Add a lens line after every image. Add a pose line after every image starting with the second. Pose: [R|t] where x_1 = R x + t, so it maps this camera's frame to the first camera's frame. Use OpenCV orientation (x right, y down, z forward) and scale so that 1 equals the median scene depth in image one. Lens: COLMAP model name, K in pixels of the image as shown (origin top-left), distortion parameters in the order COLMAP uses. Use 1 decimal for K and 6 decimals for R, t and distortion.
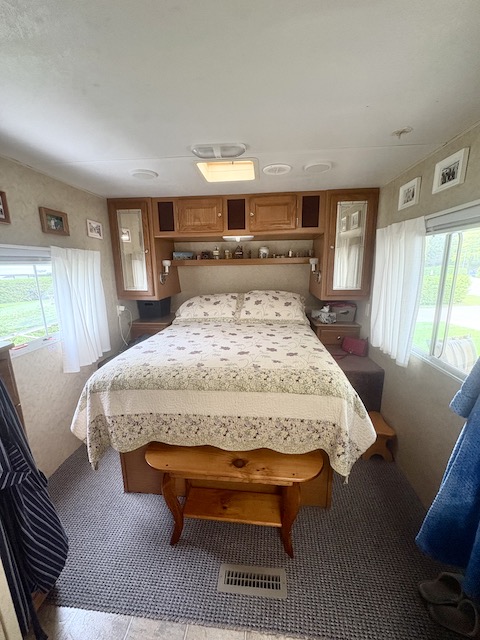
lens RADIAL K [[257.6, 0, 238.8], [0, 257.6, 321.7], [0, 0, 1]] dist [0.005874, -0.001222]
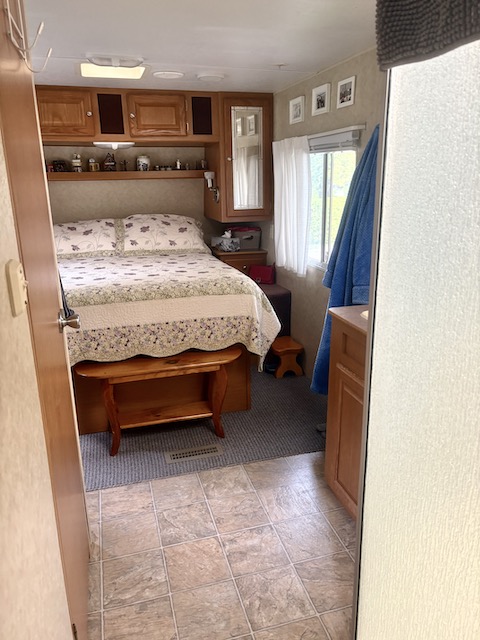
lens RADIAL K [[480.3, 0, 241.2], [0, 480.3, 317.6], [0, 0, 1]] dist [0.045861, -0.012422]
pose [[0.928815, -0.103775, 0.355715, -0.265546], [0.081011, 0.993629, 0.078348, 0.132362], [-0.361579, -0.043954, 0.931305, -0.624436]]
